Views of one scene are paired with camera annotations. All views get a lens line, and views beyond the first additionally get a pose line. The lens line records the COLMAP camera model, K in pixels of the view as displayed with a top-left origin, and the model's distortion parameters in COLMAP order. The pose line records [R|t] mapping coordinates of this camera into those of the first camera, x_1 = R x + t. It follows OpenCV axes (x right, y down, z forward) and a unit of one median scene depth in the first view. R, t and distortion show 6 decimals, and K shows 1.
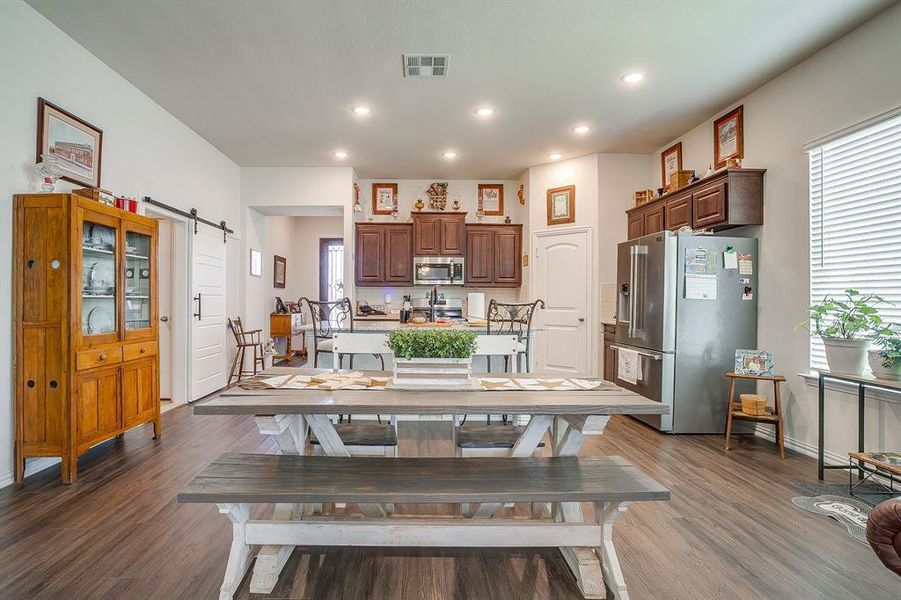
lens RADIAL K [[456.4, 0, 418.4], [0, 456.4, 298.0], [0, 0, 1]] dist [-0.027673, 0.001414]
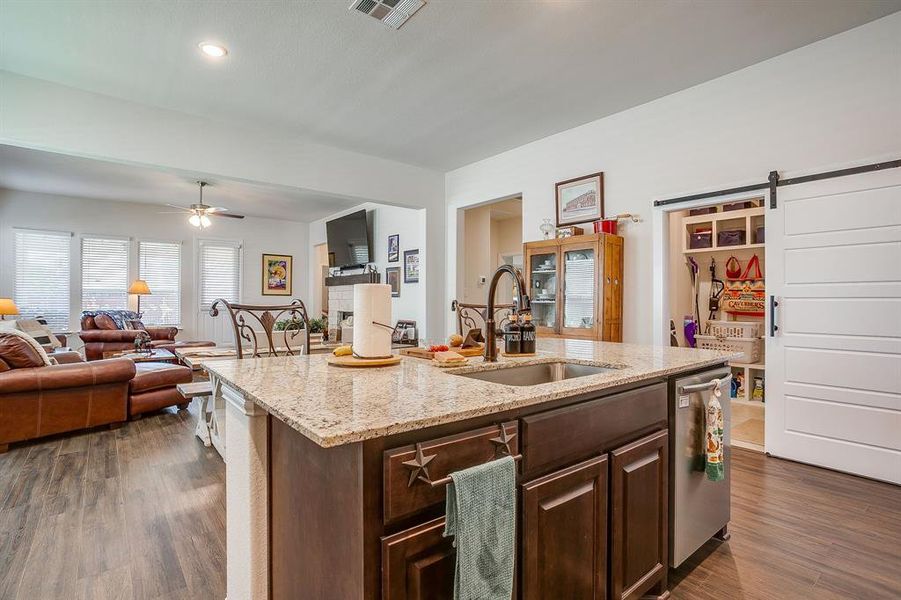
lens RADIAL K [[439.6, 0, 439.9], [0, 439.6, 297.8], [0, 0, 1]] dist [-0.049909, 0.027698]
pose [[-0.790005, -0.015934, -0.612893, 0.223723], [-0.006511, 0.999824, -0.017601, 0.005232], [0.613066, -0.009915, -0.789970, 0.920815]]
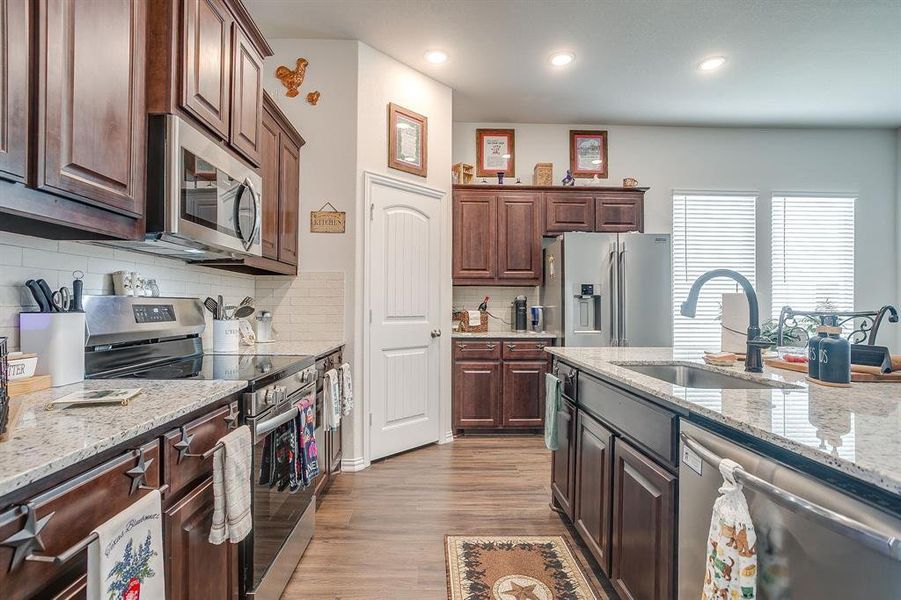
lens RADIAL K [[440.6, 0, 434.5], [0, 440.6, 304.1], [0, 0, 1]] dist [-0.059434, 0.031778]
pose [[0.000499, -0.004175, 0.999991, -0.233288], [-0.009675, 0.999944, 0.004180, 0.002110], [-0.999953, -0.009677, 0.000459, 0.905559]]
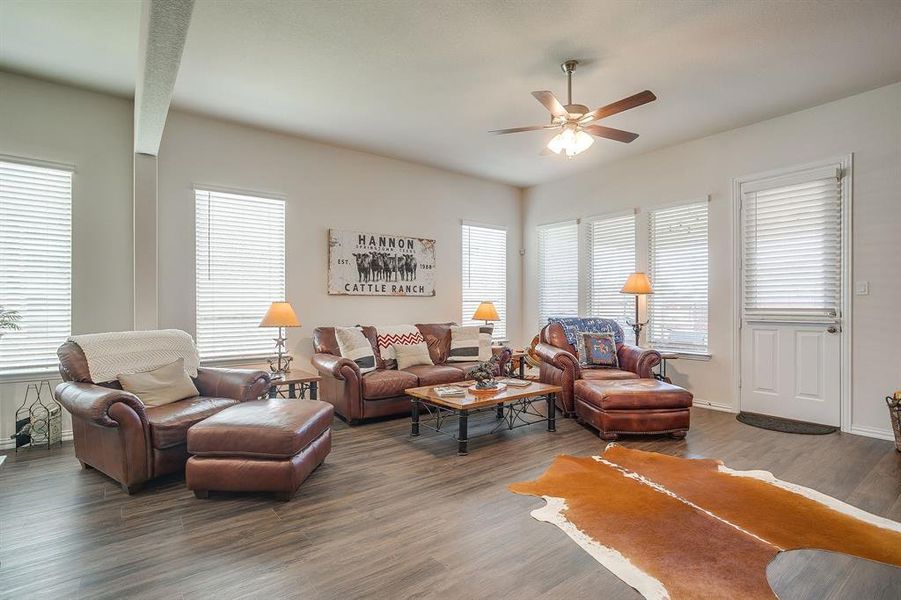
lens RADIAL K [[439.9, 0, 442.4], [0, 439.9, 307.1], [0, 0, 1]] dist [-0.060403, 0.036535]
pose [[-0.592739, -0.008708, 0.805347, -0.291799], [-0.005530, 0.999962, 0.006743, -0.000077], [-0.805375, -0.000457, -0.592765, 0.166604]]
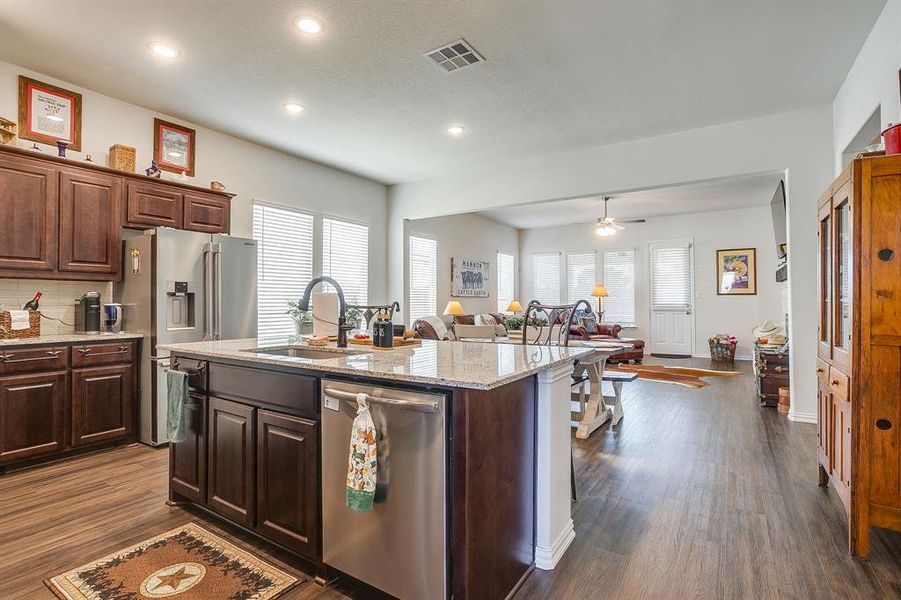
lens RADIAL K [[443.1, 0, 444.2], [0, 443.1, 301.2], [0, 0, 1]] dist [-0.065624, 0.037249]
pose [[-0.828124, -0.003345, 0.560535, -0.267654], [-0.005566, 0.999982, -0.002255, 0.001761], [-0.560518, -0.004988, -0.828127, 0.985068]]
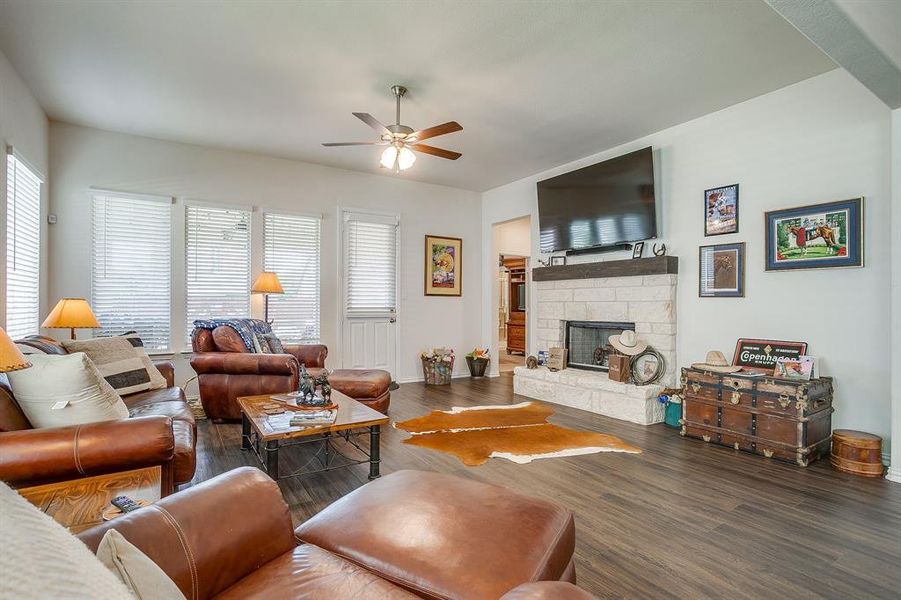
lens RADIAL K [[434.8, 0, 441.7], [0, 434.8, 307.1], [0, 0, 1]] dist [-0.059689, 0.029983]
pose [[-0.850941, -0.009005, -0.525184, 0.291076], [-0.008867, 0.999957, -0.002779, 0.003741], [0.525187, 0.002292, -0.850984, 0.253656]]
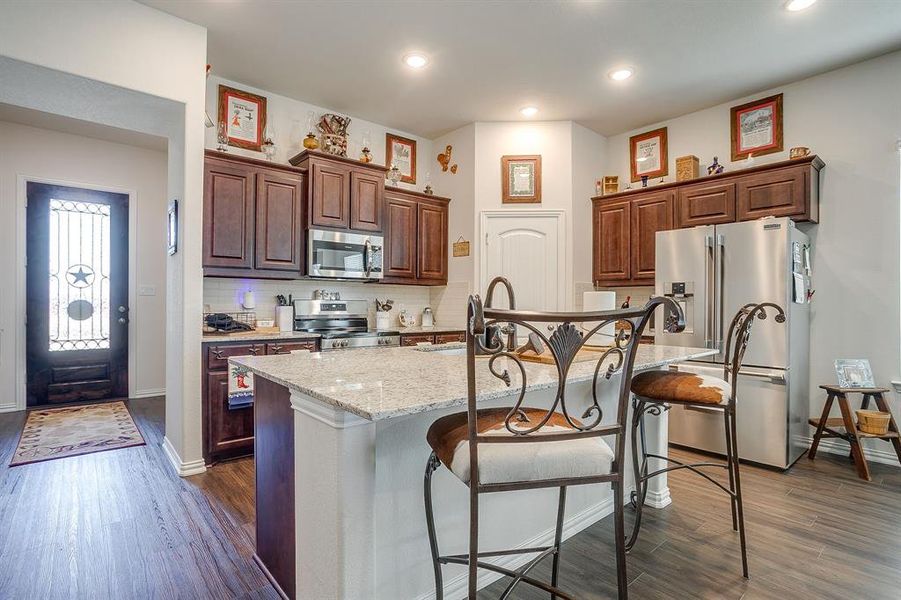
lens RADIAL K [[443.1, 0, 444.2], [0, 443.1, 301.2], [0, 0, 1]] dist [-0.065624, 0.037249]
pose [[0.767588, 0.000896, 0.640943, -0.244900], [-0.003572, 0.999989, 0.002880, -0.000219], [-0.640934, -0.004500, 0.767583, 0.483626]]
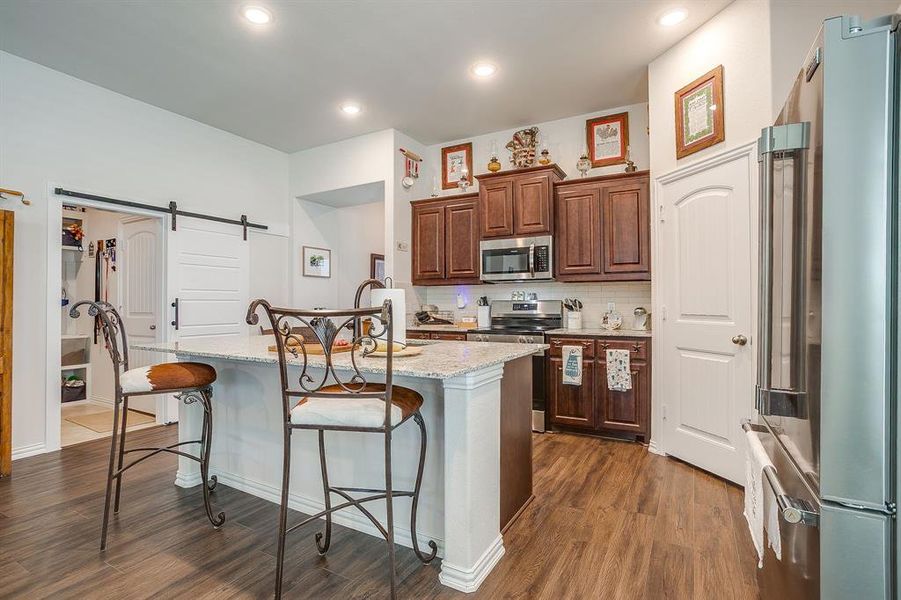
lens RADIAL K [[443.1, 0, 444.2], [0, 443.1, 301.2], [0, 0, 1]] dist [-0.065624, 0.037249]
pose [[0.865528, -0.012067, -0.500715, 0.287932], [0.011143, 0.999926, -0.004837, 0.003809], [0.500736, -0.001393, 0.865599, 0.411143]]
